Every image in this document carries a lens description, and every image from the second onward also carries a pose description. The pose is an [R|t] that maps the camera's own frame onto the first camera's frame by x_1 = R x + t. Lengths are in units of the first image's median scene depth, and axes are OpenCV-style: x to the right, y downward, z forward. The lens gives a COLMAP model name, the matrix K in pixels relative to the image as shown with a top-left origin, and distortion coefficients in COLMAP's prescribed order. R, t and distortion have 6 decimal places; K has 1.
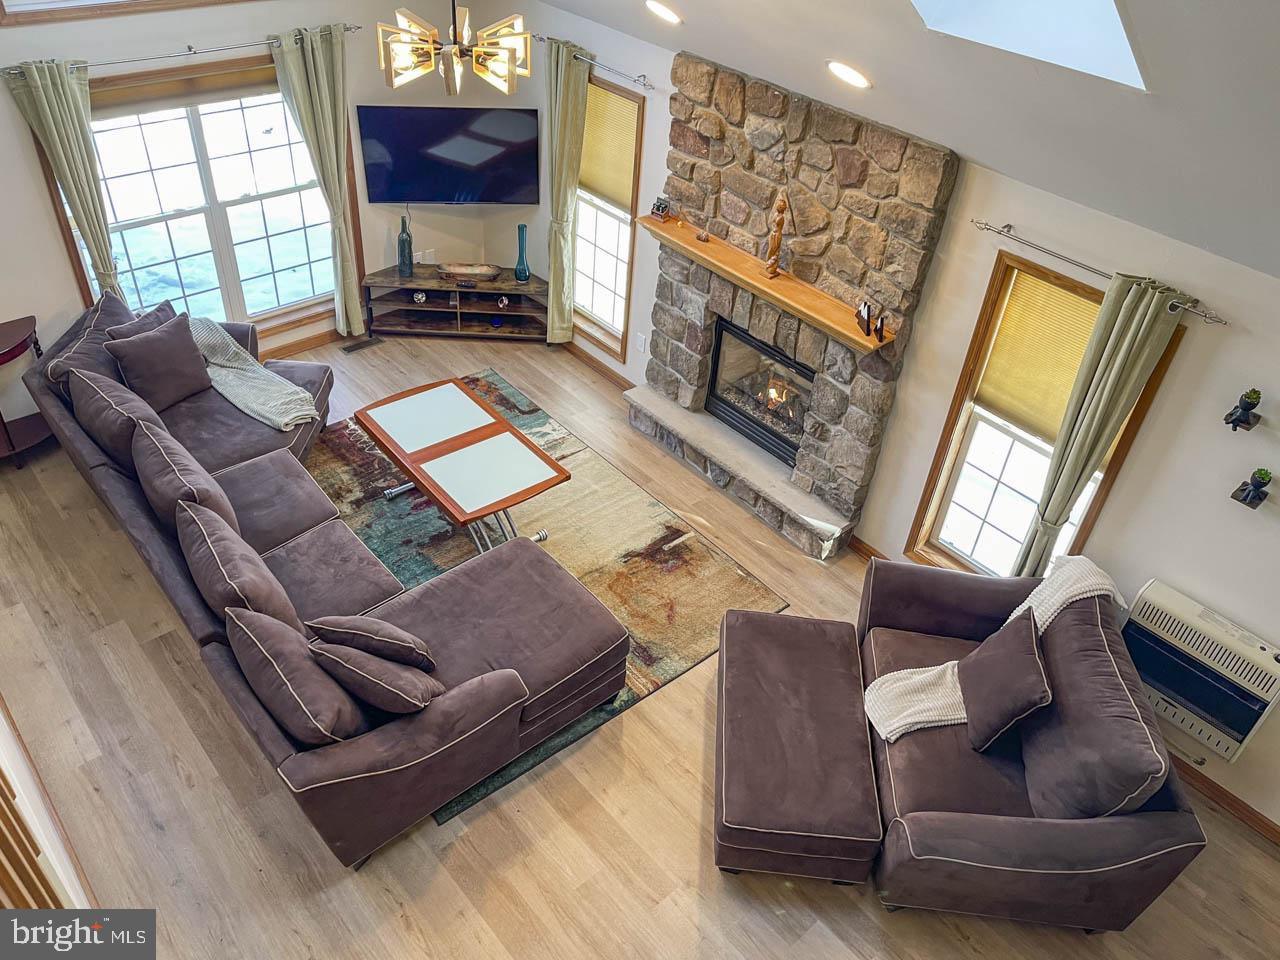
lens RADIAL K [[976.5, 0, 640.0], [0, 976.5, 480.0], [0, 0, 1]] dist [-0.050707, 0.070736]
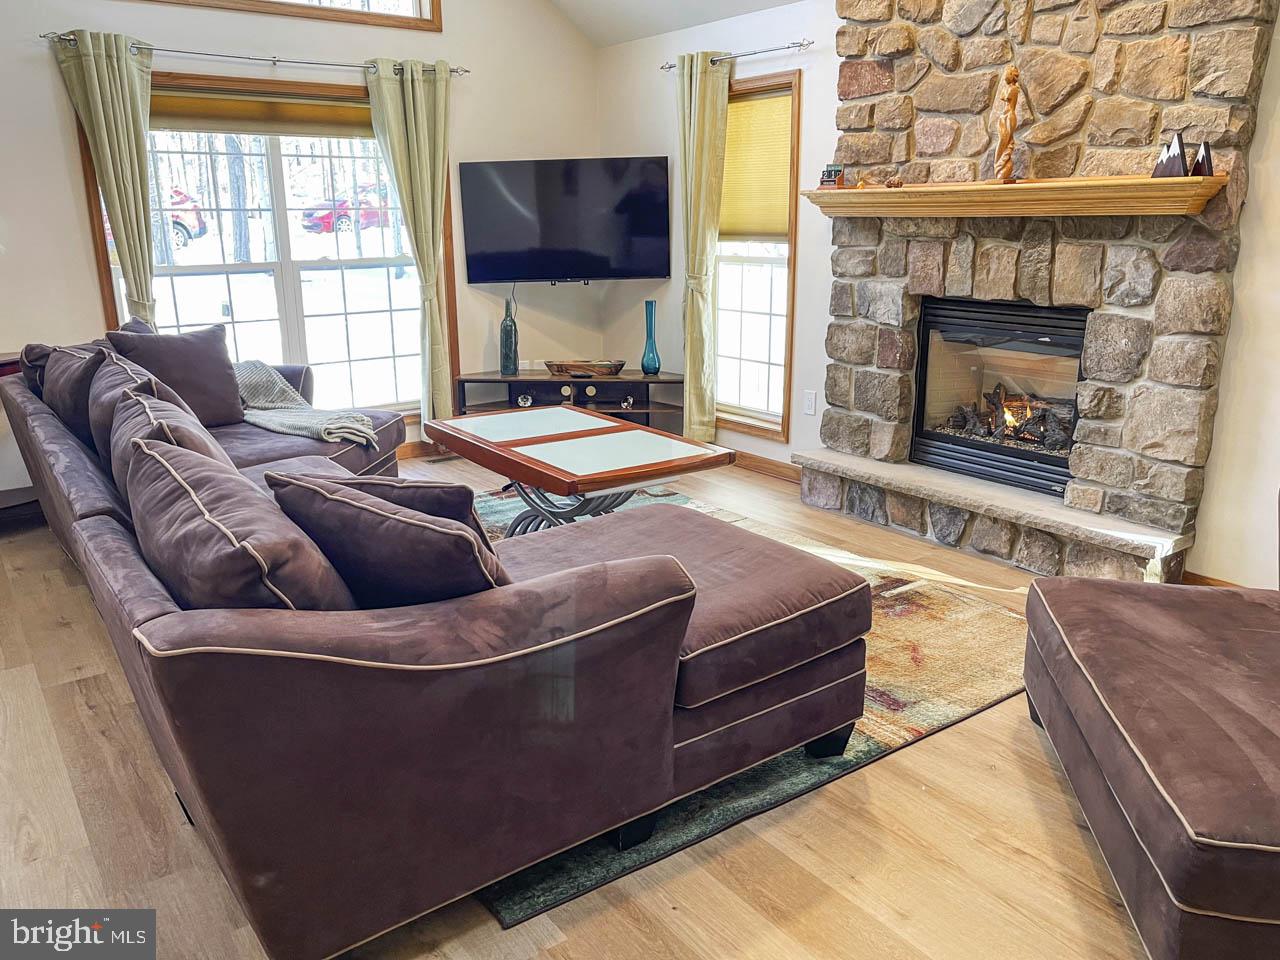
lens RADIAL K [[995.8, 0, 644.7], [0, 995.8, 478.1], [0, 0, 1]] dist [-0.053008, 0.082874]
pose [[0.993413, -0.052075, -0.102074, -0.064357], [0.008229, 0.920897, -0.389720, 0.269218], [0.114294, 0.386313, 0.915259, 0.389473]]
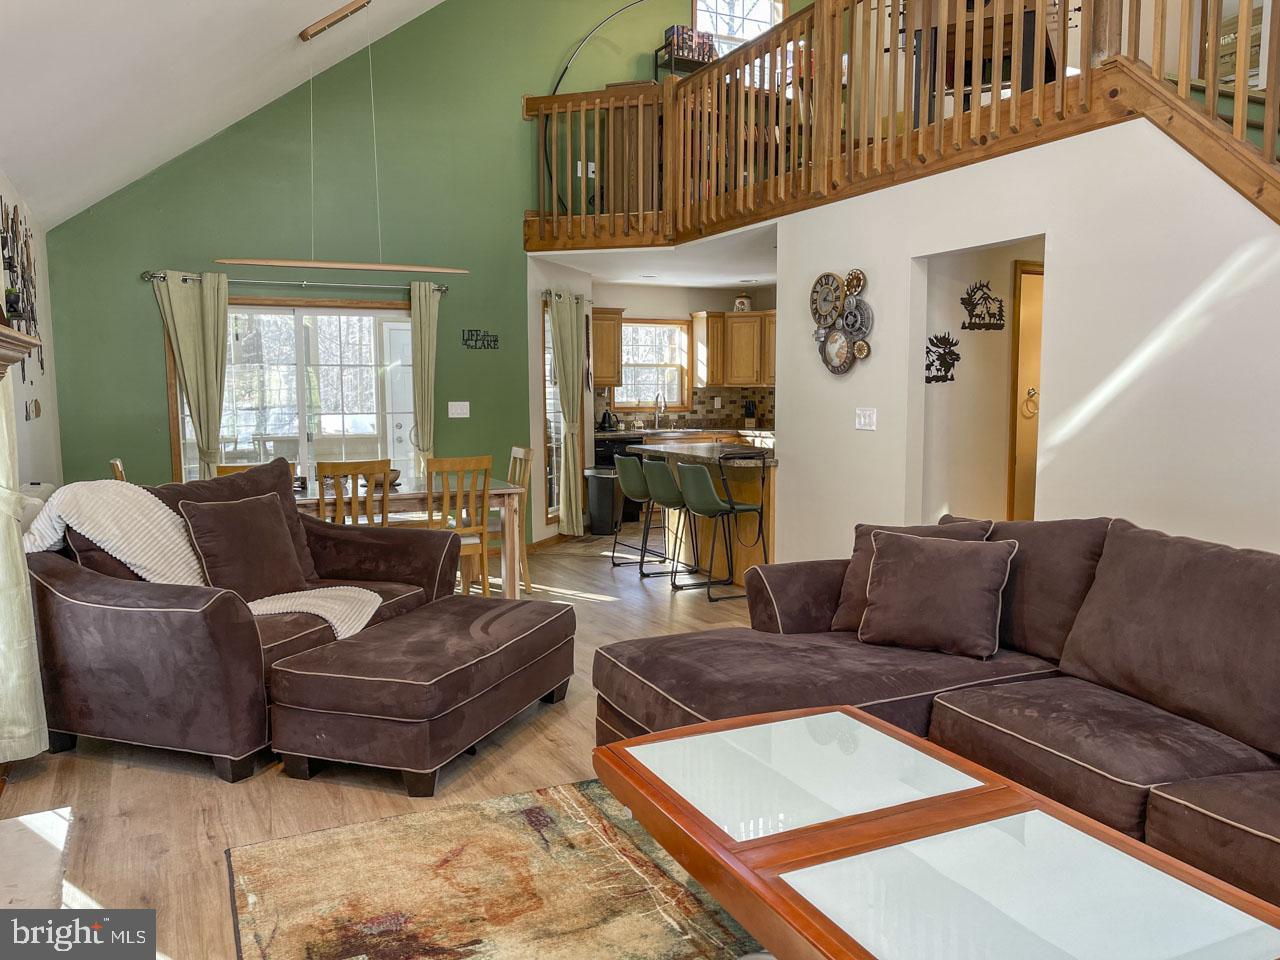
lens RADIAL K [[976.5, 0, 640.0], [0, 976.5, 480.0], [0, 0, 1]] dist [-0.050707, 0.070736]
pose [[-0.963335, -0.095127, 0.250870, -0.181610], [0.107735, 0.719189, 0.686411, -0.366741], [-0.245719, 0.688272, -0.682572, 1.190420]]
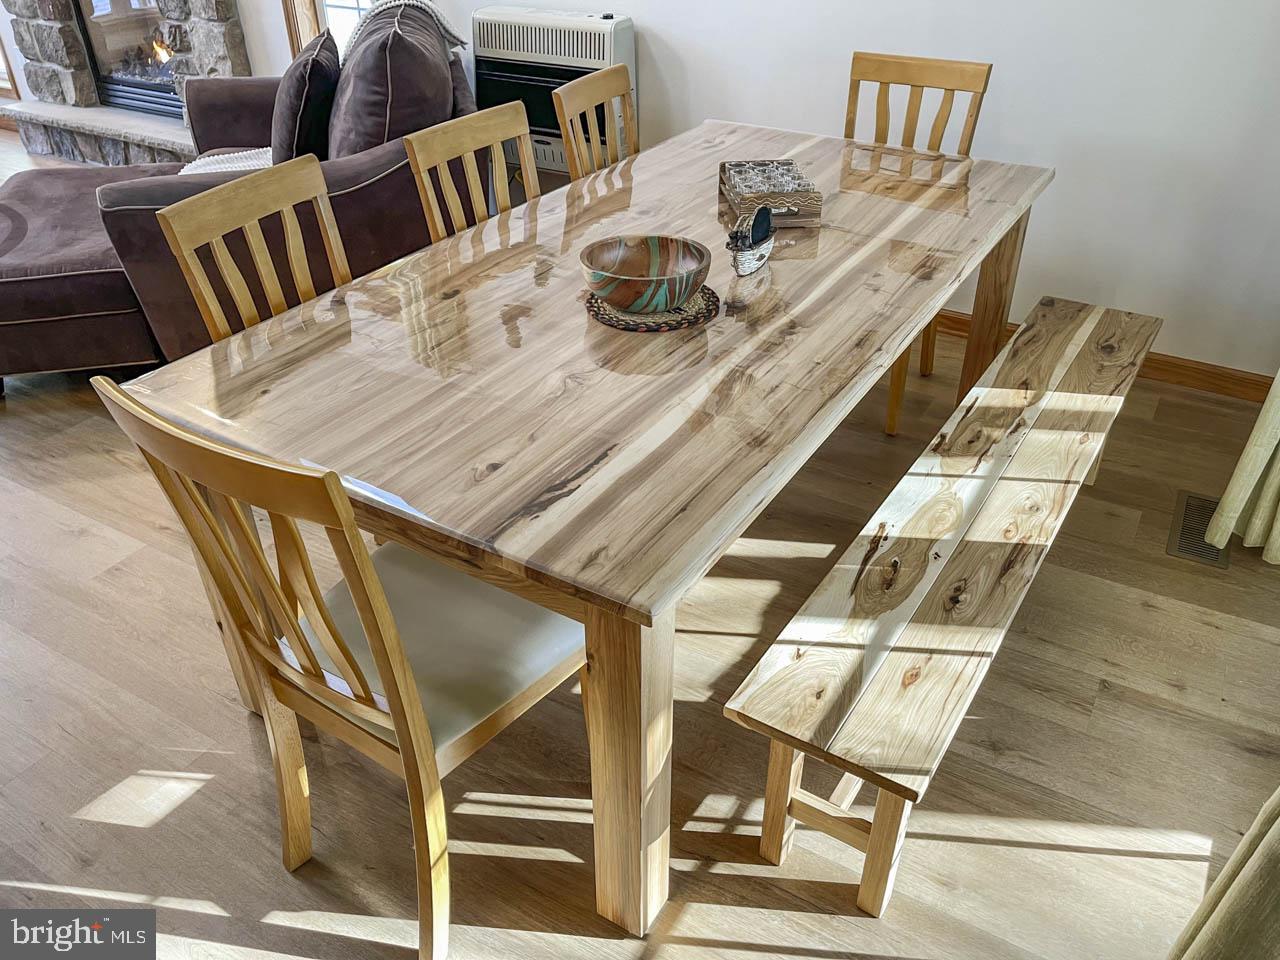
lens RADIAL K [[962.4, 0, 644.4], [0, 962.4, 485.1], [0, 0, 1]] dist [-0.003473, -0.006617]
pose [[0.945925, -0.233524, 0.225149, 0.303216], [0.244821, 0.969290, -0.023229, 0.467985], [-0.212810, 0.077094, 0.974048, 0.139195]]
